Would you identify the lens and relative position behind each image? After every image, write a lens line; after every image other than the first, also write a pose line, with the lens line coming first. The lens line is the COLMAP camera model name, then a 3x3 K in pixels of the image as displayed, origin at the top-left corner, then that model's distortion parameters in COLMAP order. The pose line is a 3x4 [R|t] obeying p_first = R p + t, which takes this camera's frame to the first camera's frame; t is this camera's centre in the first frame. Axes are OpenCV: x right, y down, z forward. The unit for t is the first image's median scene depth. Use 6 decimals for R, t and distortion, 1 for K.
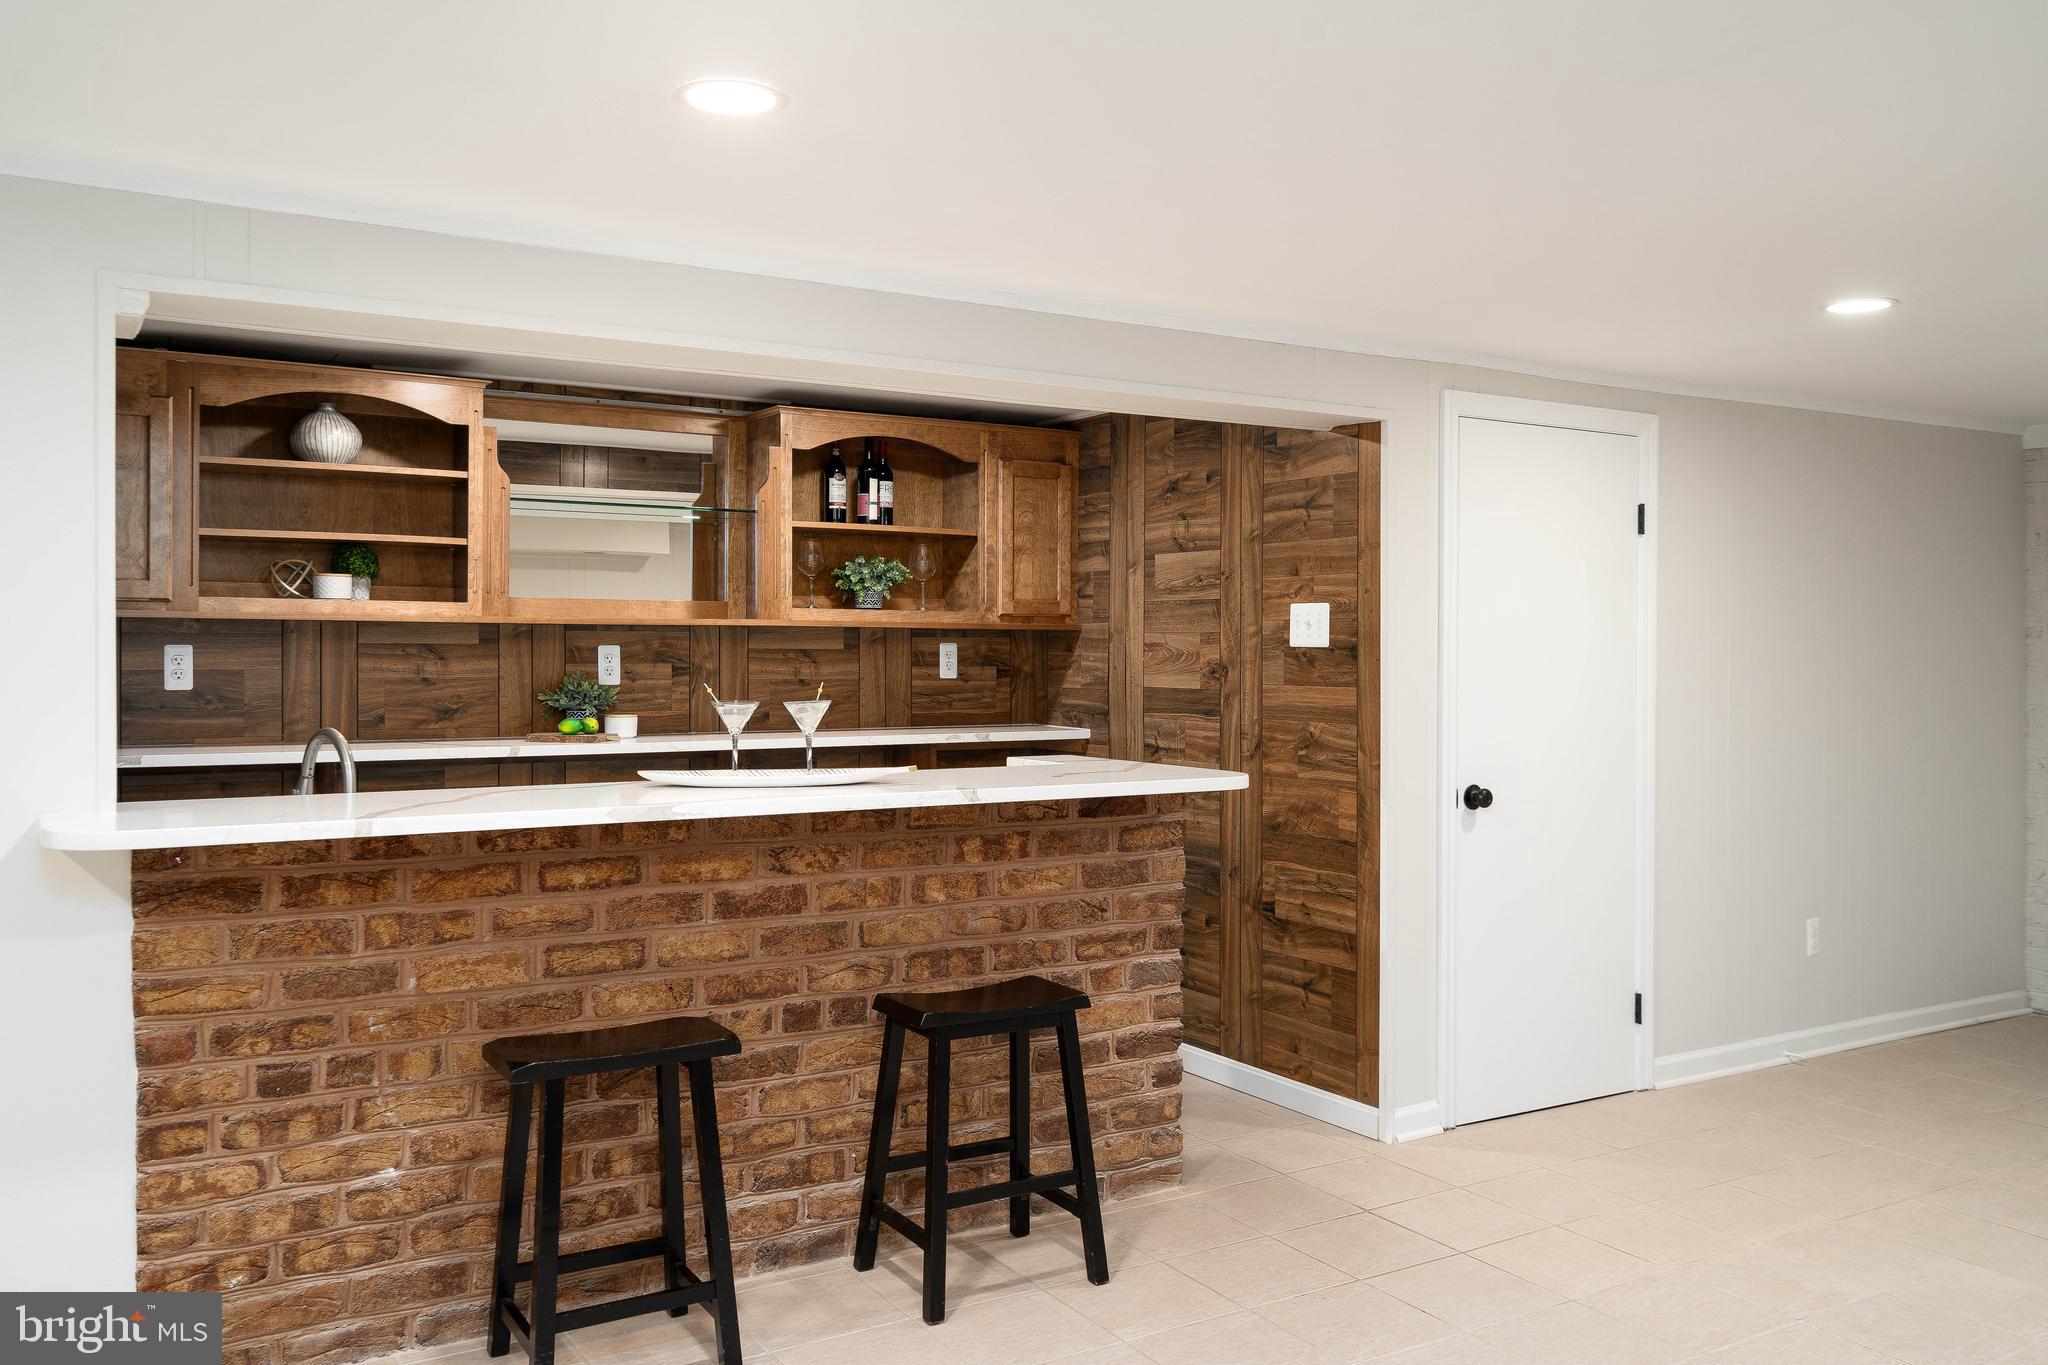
lens RADIAL K [[1627.4, 0, 1014.5], [0, 1627.4, 671.9], [0, 0, 1]] dist [0.011379, -0.009074]
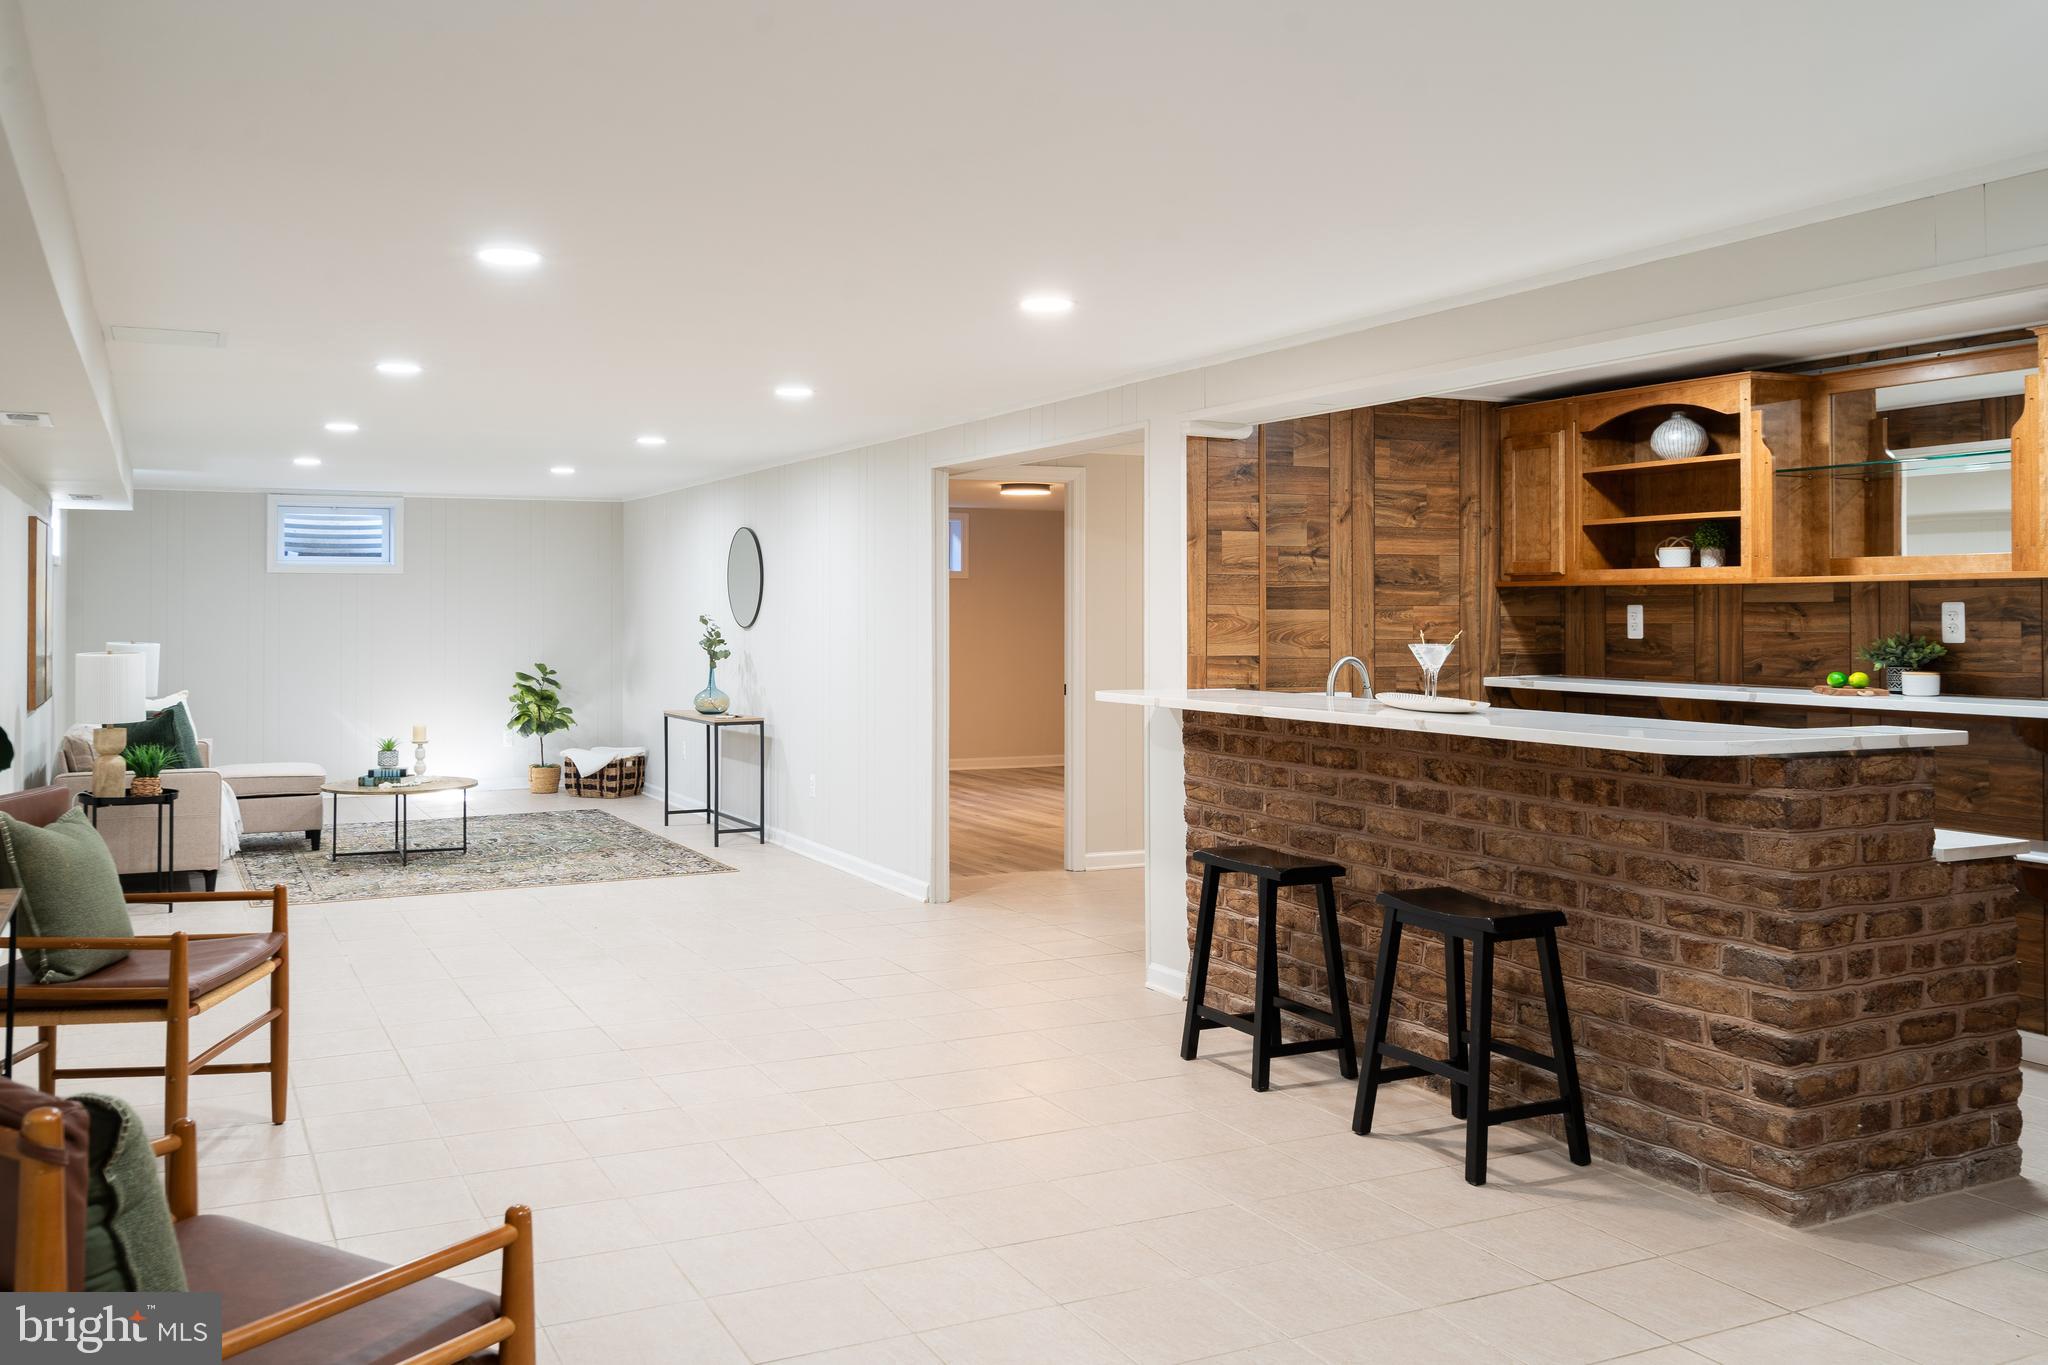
lens RADIAL K [[1627.4, 0, 1011.6], [0, 1627.4, 677.7], [0, 0, 1]] dist [0.011379, -0.009074]
pose [[-0.064547, 0.034915, -0.997304, 1.013984], [-0.016204, 0.999219, 0.036030, 0.003732], [0.997783, 0.018486, -0.063931, 0.670646]]
